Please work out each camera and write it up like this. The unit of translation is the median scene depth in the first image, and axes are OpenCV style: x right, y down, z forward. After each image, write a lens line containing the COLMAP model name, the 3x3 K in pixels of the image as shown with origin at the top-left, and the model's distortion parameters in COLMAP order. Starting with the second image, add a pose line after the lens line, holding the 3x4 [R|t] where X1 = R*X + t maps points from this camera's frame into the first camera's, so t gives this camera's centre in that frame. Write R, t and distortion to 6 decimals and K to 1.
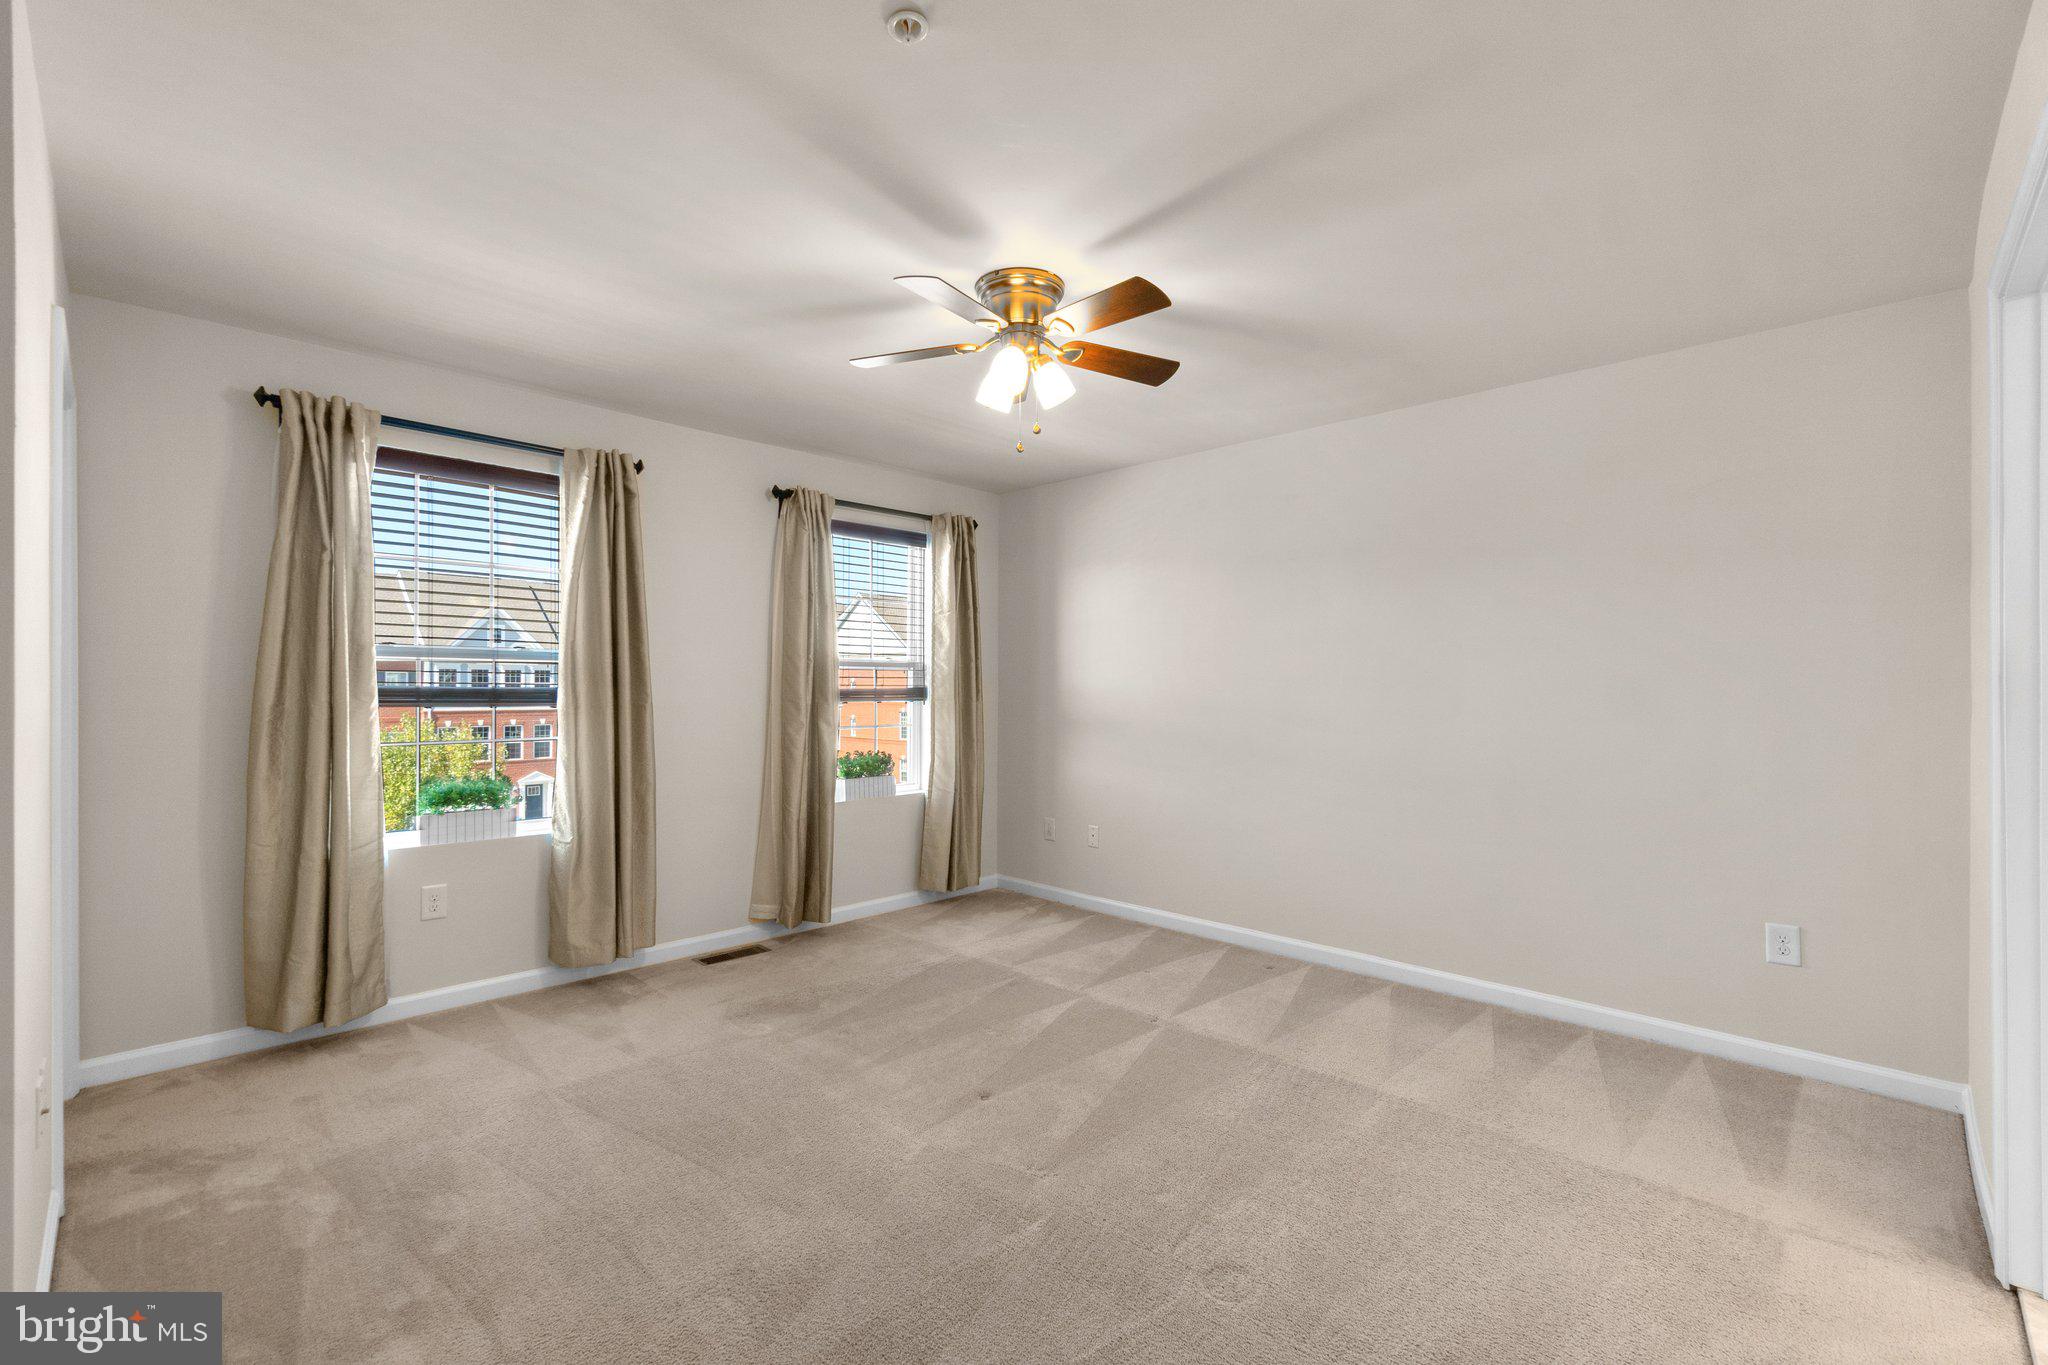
lens RADIAL K [[886.3, 0, 1013.7], [0, 886.3, 684.0], [0, 0, 1]] dist [-0.006430, 0.002416]
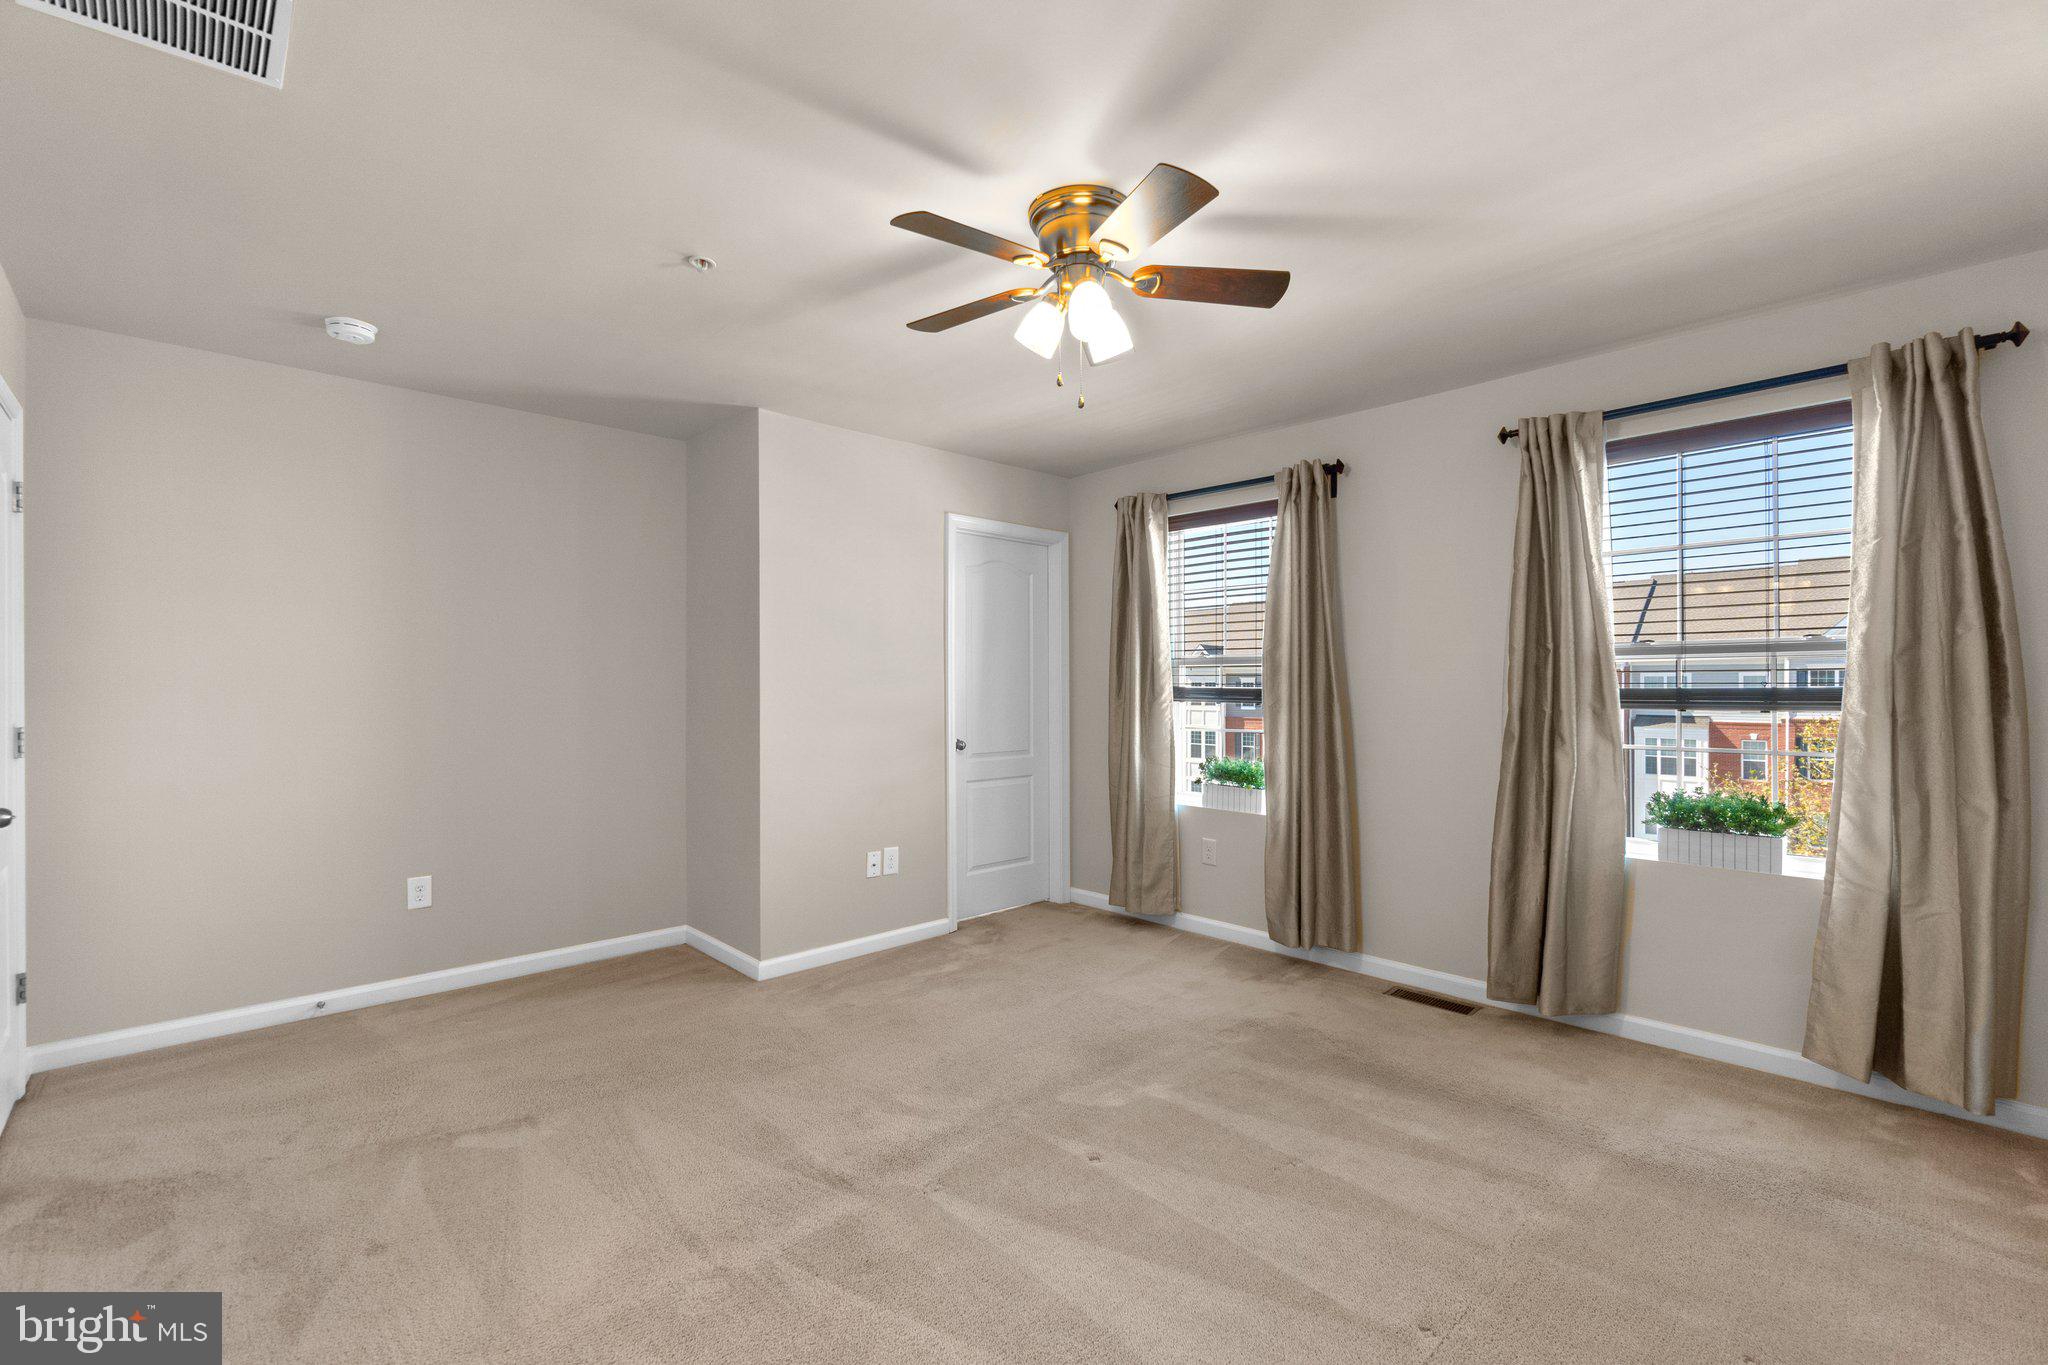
lens RADIAL K [[937.0, 0, 1019.1], [0, 937.0, 677.1], [0, 0, 1]] dist [0.028659, 0.000203]
pose [[-0.036930, -0.008378, -0.999283, 0.604482], [0.000841, 0.999964, -0.008415, 0.002383], [0.999317, -0.001151, -0.036922, 0.634523]]
